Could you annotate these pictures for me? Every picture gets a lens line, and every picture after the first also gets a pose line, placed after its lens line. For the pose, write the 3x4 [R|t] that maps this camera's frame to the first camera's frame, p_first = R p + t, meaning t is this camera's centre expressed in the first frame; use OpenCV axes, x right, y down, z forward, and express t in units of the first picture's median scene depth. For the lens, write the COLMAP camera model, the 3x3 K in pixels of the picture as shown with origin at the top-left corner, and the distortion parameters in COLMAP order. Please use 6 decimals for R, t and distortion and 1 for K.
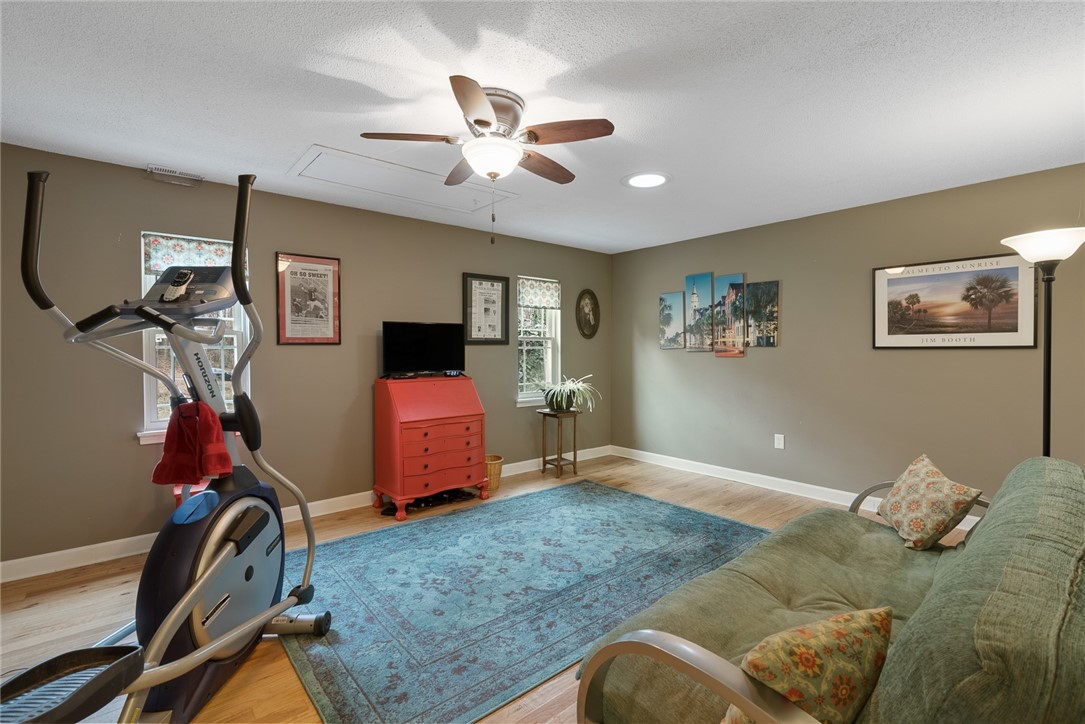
lens RADIAL K [[493.5, 0, 543.2], [0, 493.5, 356.8], [0, 0, 1]] dist [-0.010313, 0.000175]
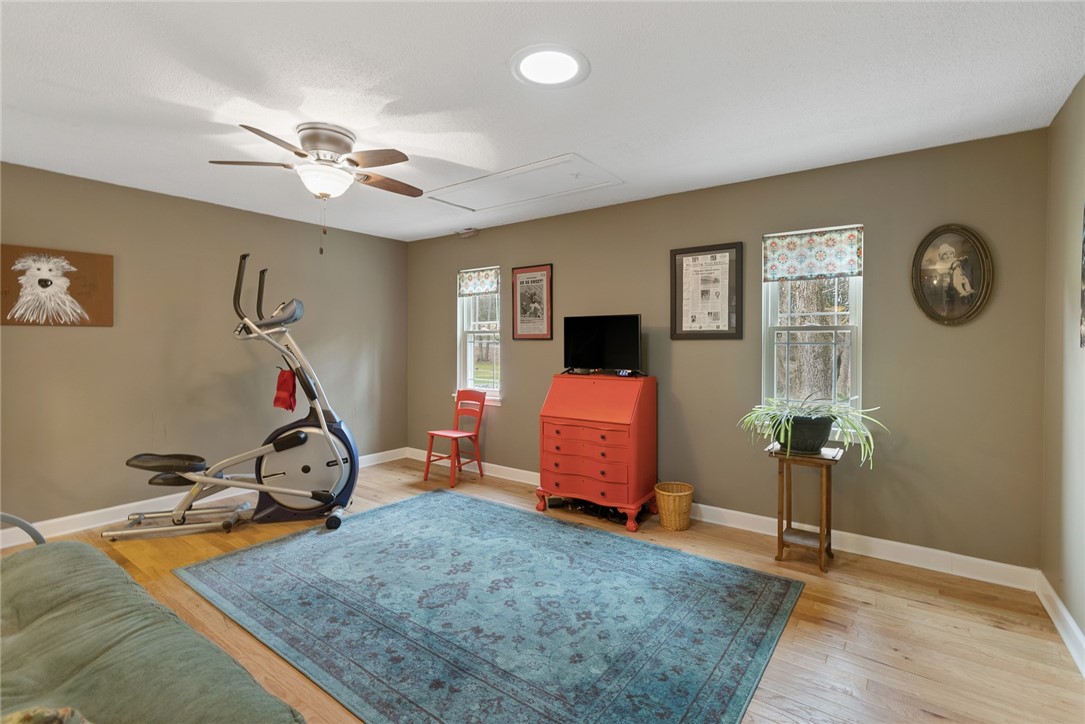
lens RADIAL K [[493.5, 0, 541.9], [0, 493.5, 345.4], [0, 0, 1]] dist [-0.010313, 0.000175]
pose [[0.227588, 0.016158, -0.973623, 0.684922], [-0.013010, 0.999824, 0.013552, -0.027253], [0.973671, 0.009583, 0.227758, 0.725446]]
